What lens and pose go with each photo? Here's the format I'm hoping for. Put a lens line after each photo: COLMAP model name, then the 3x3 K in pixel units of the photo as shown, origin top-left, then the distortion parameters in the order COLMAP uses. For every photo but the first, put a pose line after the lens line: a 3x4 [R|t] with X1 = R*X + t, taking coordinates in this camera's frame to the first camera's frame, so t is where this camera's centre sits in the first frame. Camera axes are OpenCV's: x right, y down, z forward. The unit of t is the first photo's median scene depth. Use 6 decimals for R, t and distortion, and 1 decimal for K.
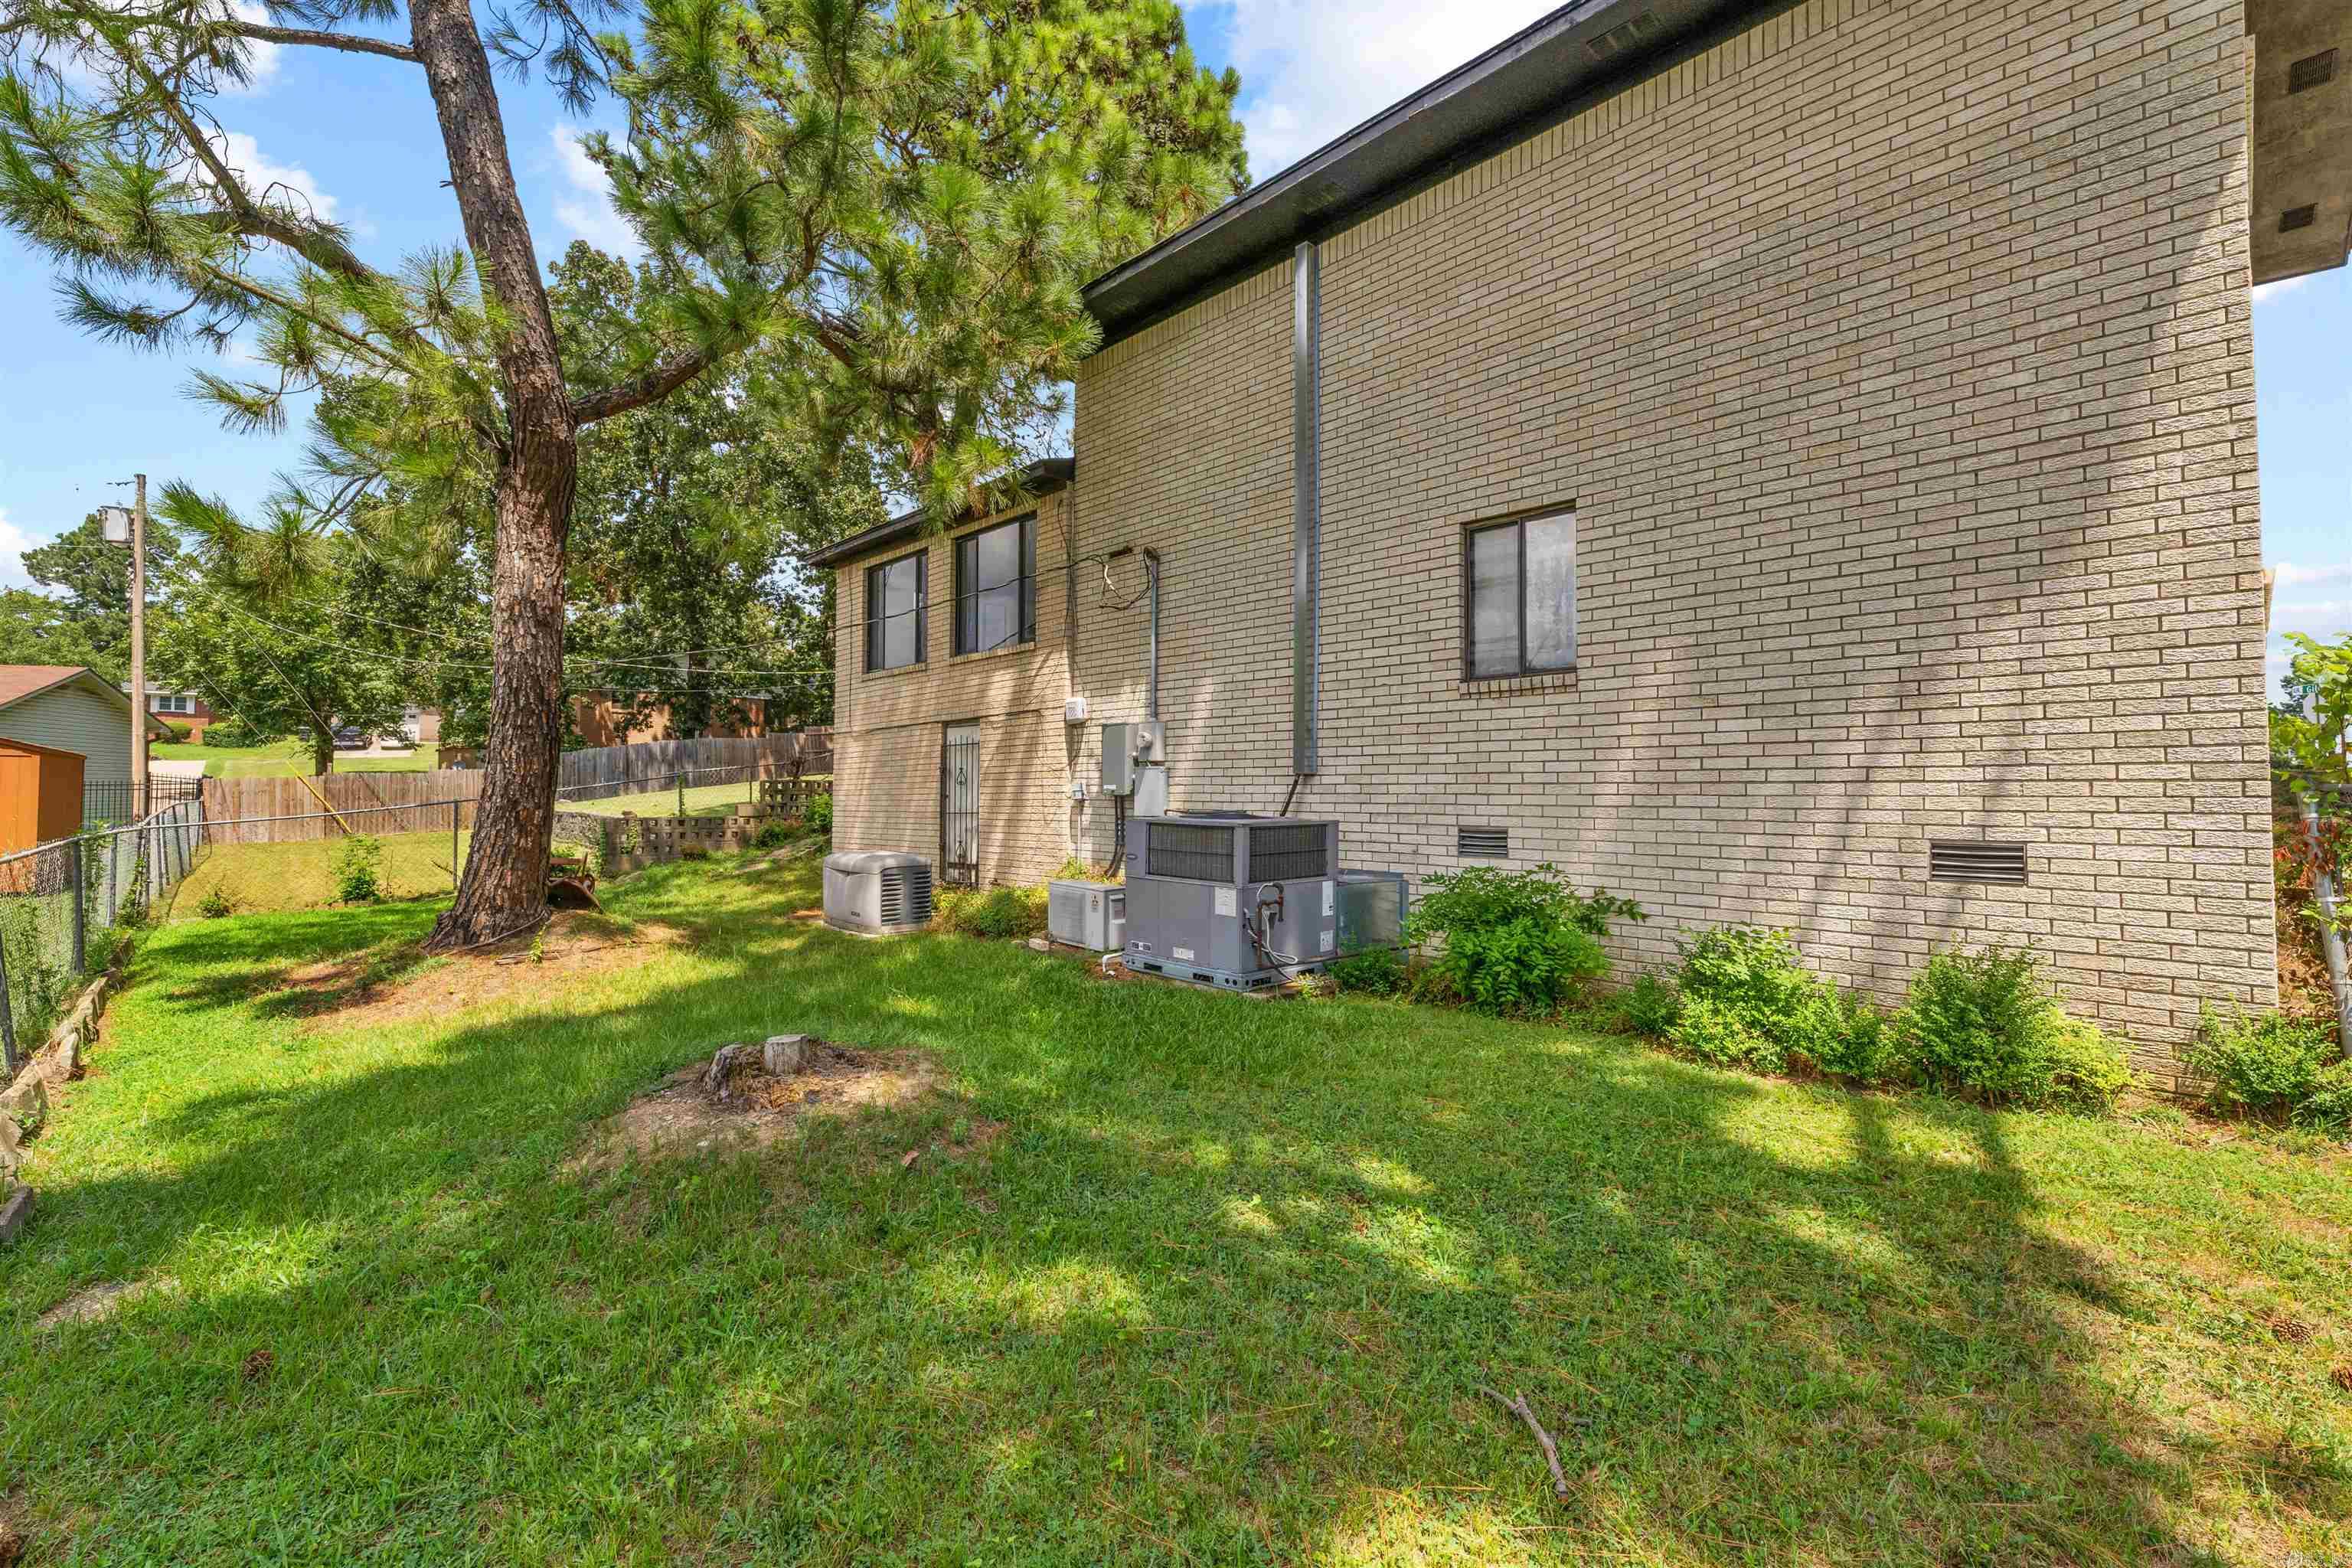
lens RADIAL K [[975.8, 0, 1185.2], [0, 975.8, 770.0], [0, 0, 1]] dist [0.000045, -0.000319]
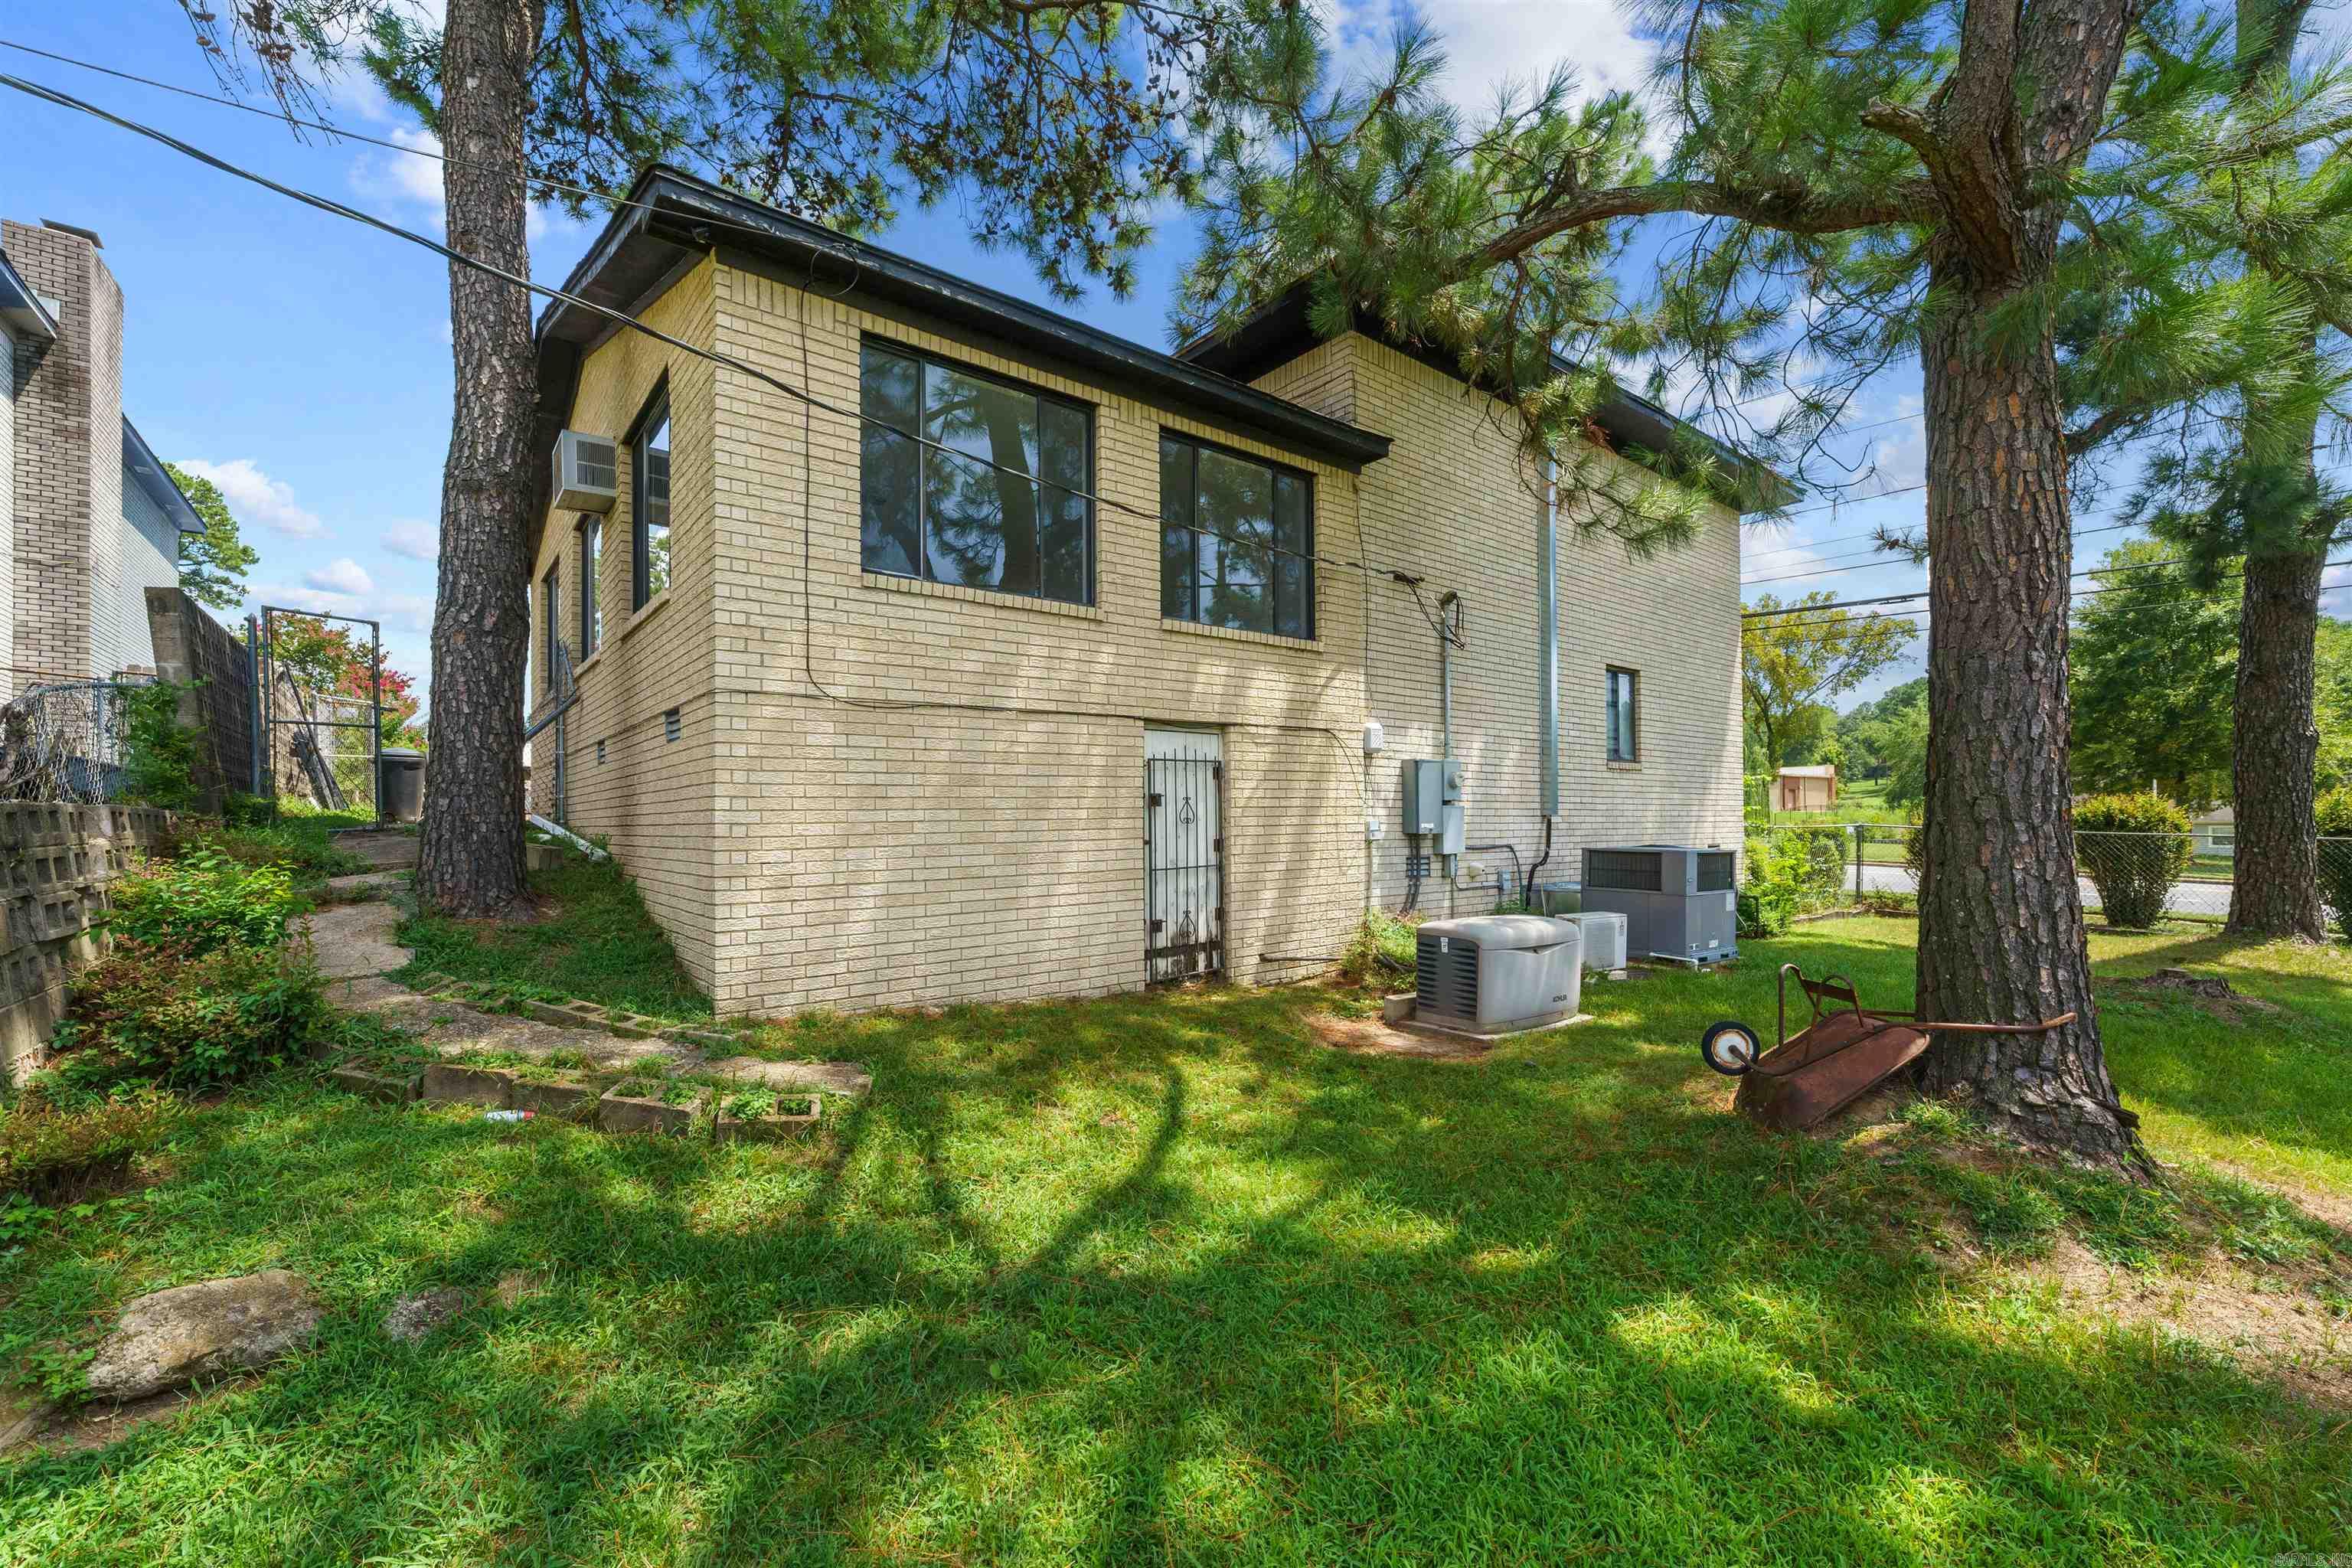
lens RADIAL K [[945.5, 0, 1175.1], [0, 945.5, 819.9], [0, 0, 1]] dist [-0.001099, -0.000078]
pose [[0.117307, -0.004695, 0.993085, -0.912915], [-0.022170, 0.999727, 0.007346, 0.008987], [-0.992848, -0.022879, 0.117171, 1.005508]]
